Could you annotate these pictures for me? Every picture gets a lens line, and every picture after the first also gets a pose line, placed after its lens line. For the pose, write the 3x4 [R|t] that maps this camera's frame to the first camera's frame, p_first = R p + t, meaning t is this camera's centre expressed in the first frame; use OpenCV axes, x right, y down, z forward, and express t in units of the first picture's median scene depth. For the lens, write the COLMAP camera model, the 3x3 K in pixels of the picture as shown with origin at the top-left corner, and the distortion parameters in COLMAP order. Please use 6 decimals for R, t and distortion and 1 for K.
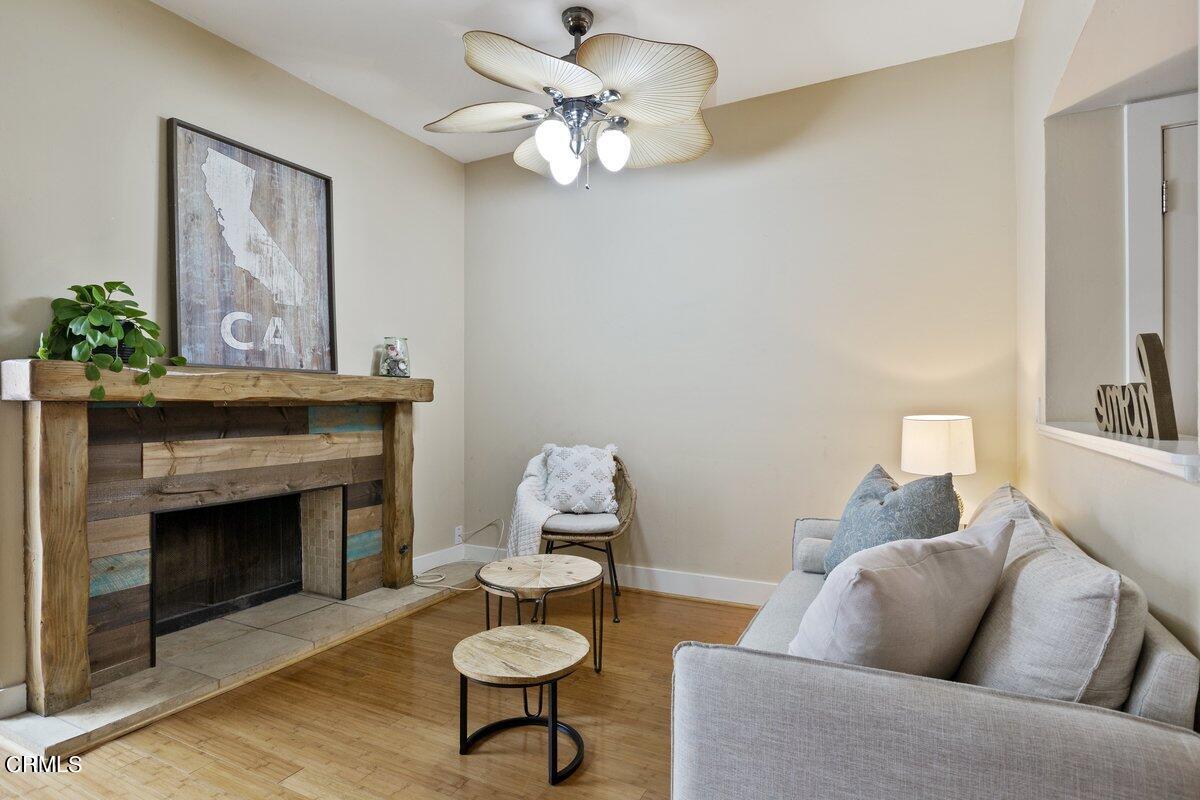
lens RADIAL K [[622.9, 0, 600.0], [0, 622.9, 400.0], [0, 0, 1]] dist [0.015897, -0.000042]
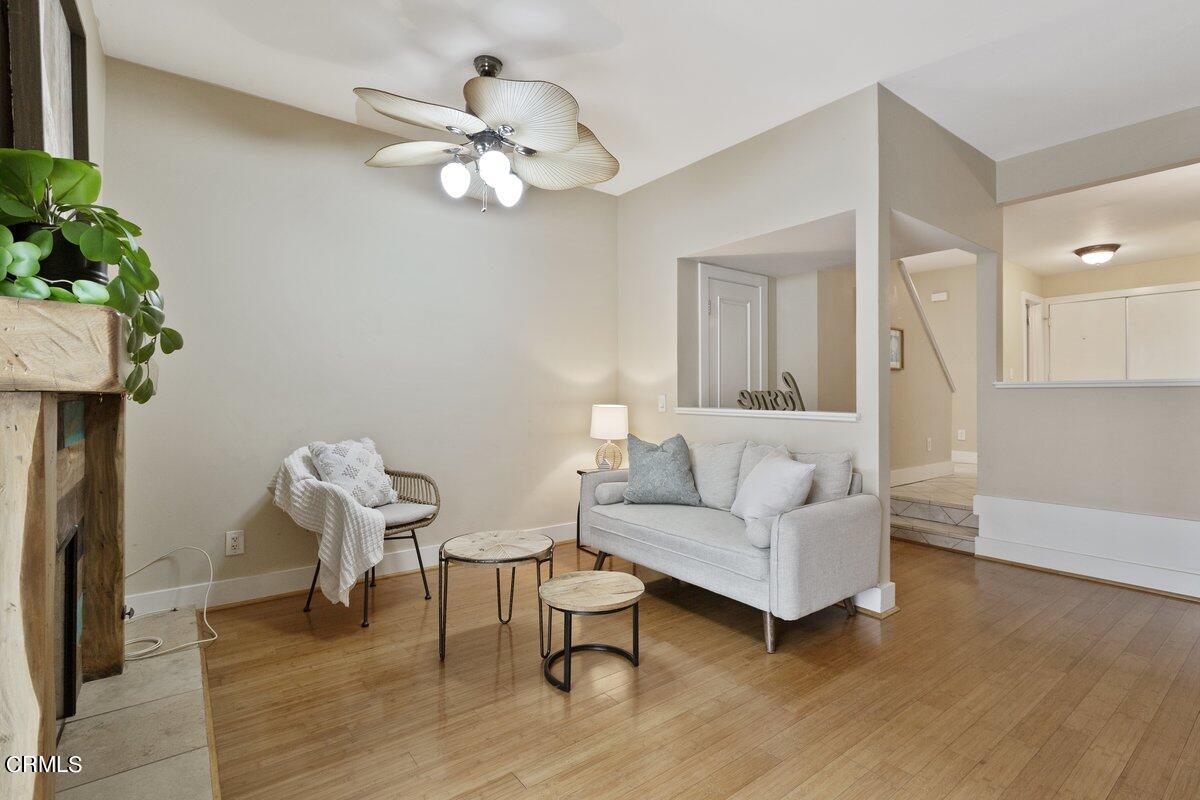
lens RADIAL K [[563.1, 0, 605.6], [0, 563.1, 390.1], [0, 0, 1]] dist [-0.003206, -0.000528]
pose [[0.425554, 0.010121, 0.904876, -0.814494], [-0.004534, 0.999949, -0.009052, 0.000520], [-0.904922, -0.000250, 0.425578, 0.337128]]
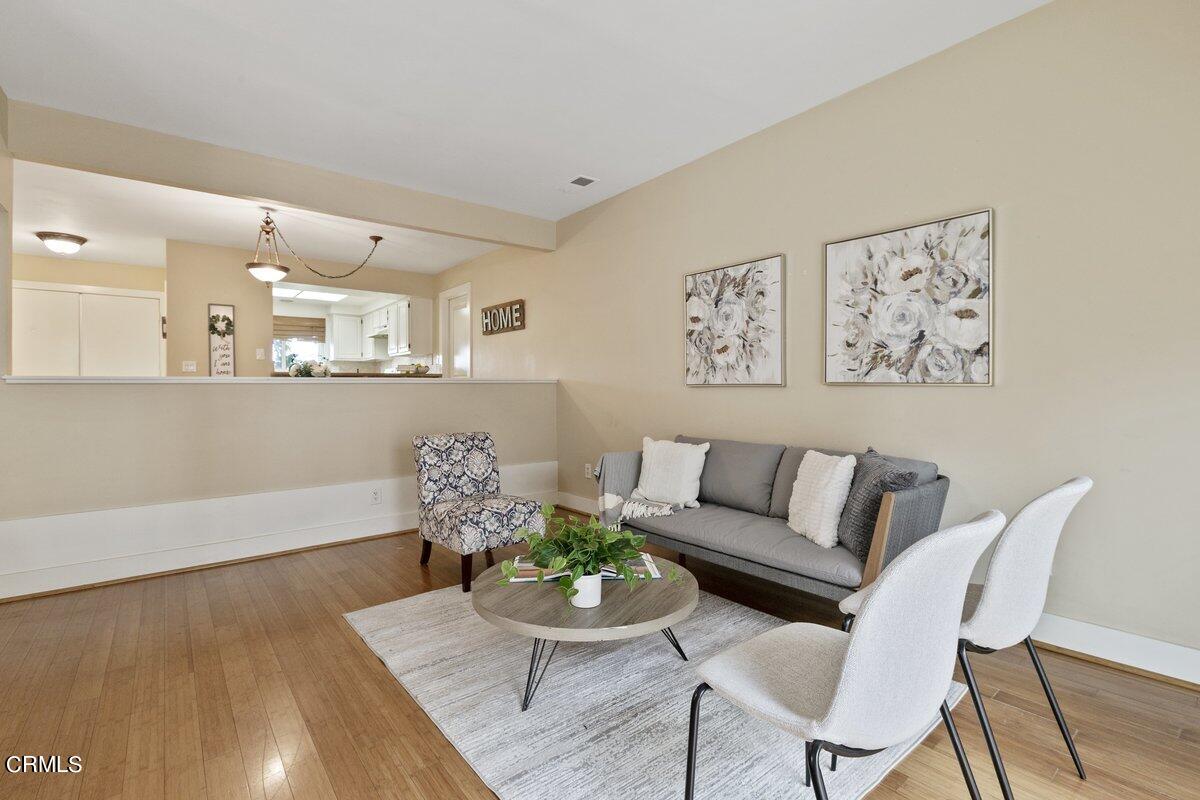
lens RADIAL K [[541.8, 0, 605.4], [0, 541.8, 389.7], [0, 0, 1]] dist [-0.004441, -0.000340]
pose [[-0.916015, 0.007616, 0.401073, -0.647428], [0.007729, 0.999969, -0.001336, 0.000654], [-0.401071, 0.001876, -0.916045, 0.547001]]
